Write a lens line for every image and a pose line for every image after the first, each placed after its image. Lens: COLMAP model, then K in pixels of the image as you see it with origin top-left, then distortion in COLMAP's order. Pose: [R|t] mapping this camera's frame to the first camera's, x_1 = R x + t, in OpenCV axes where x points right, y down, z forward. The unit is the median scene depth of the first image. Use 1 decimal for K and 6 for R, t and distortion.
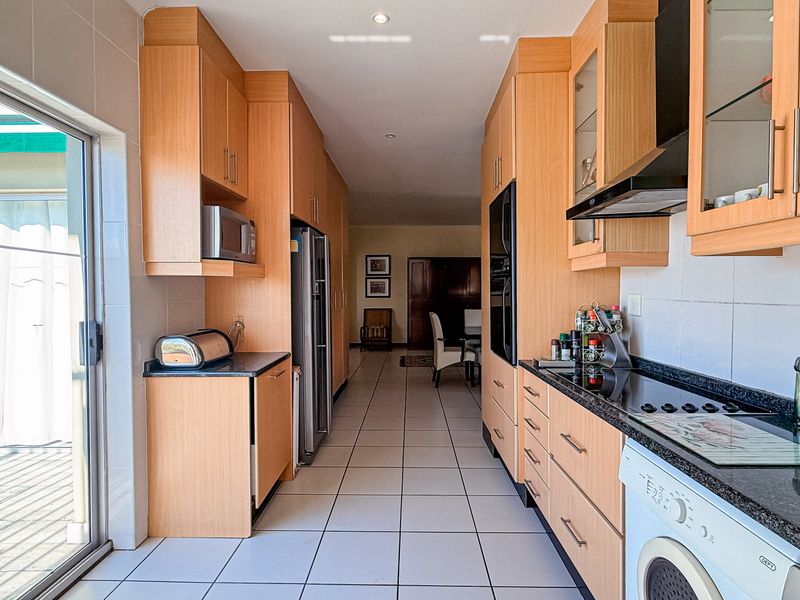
lens RADIAL K [[421.6, 0, 400.0], [0, 421.6, 300.0], [0, 0, 1]] dist [0.001891, -0.000484]
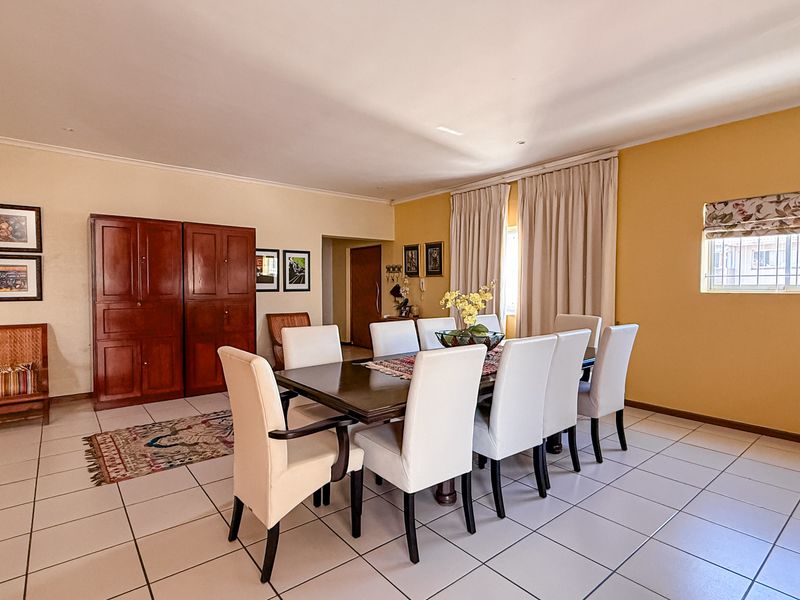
lens RADIAL K [[421.6, 0, 400.0], [0, 421.6, 300.0], [0, 0, 1]] dist [0.001891, -0.000484]
pose [[0.760025, -0.017100, 0.649669, -0.026542], [0.012002, 0.999853, 0.012277, -0.007051], [-0.649783, -0.001533, 0.760118, 0.409089]]
